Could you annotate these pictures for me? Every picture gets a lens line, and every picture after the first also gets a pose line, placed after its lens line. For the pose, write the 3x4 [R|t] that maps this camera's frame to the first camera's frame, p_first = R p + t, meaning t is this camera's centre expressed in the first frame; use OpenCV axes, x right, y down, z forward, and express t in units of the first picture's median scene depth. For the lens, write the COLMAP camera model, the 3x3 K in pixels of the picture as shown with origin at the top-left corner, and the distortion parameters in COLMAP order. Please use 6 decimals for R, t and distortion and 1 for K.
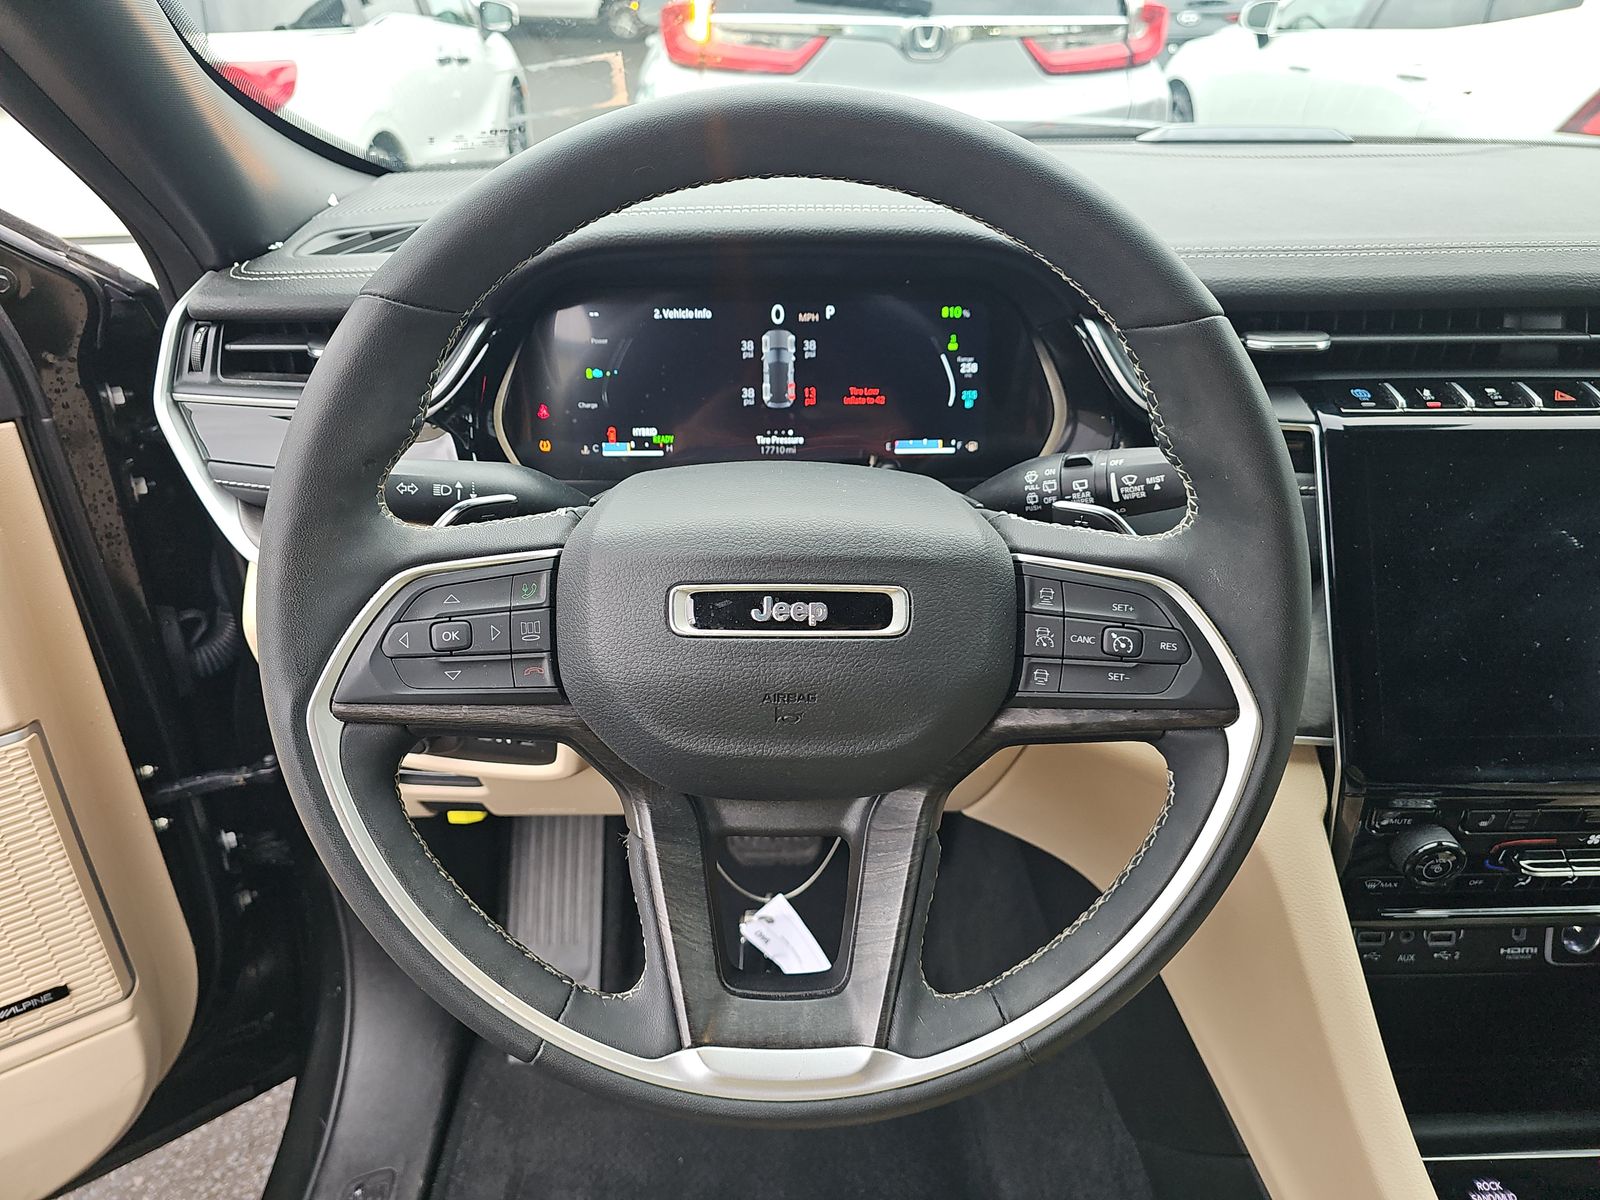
lens RADIAL K [[1078.5, 0, 786.0], [0, 1078.5, 601.4], [0, 0, 1]] dist [0.036961, -0.037167]
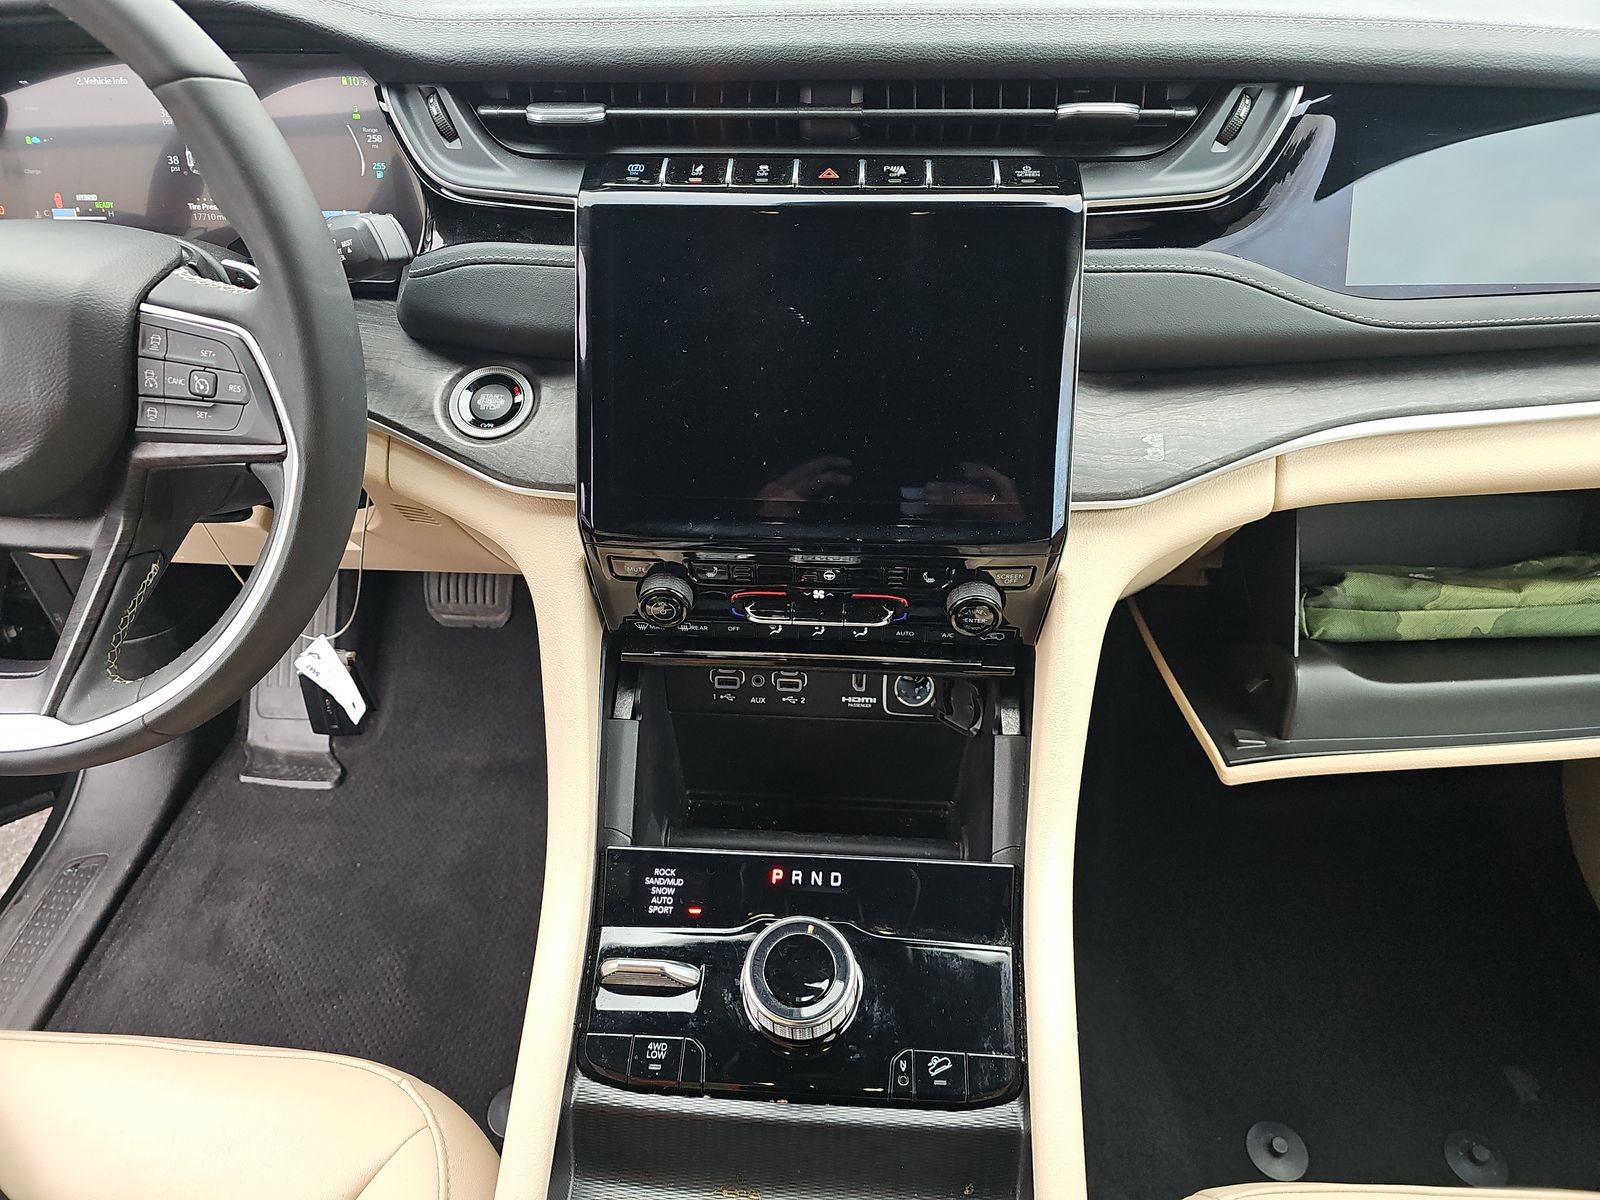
lens RADIAL K [[1078.5, 0, 799.7], [0, 1078.5, 598.4], [0, 0, 1]] dist [0.036961, -0.037167]
pose [[0.995899, 0.044129, -0.078976, 0.682587], [-0.029879, 0.984419, 0.173284, 0.027860], [0.085392, -0.170214, 0.981700, -0.073998]]
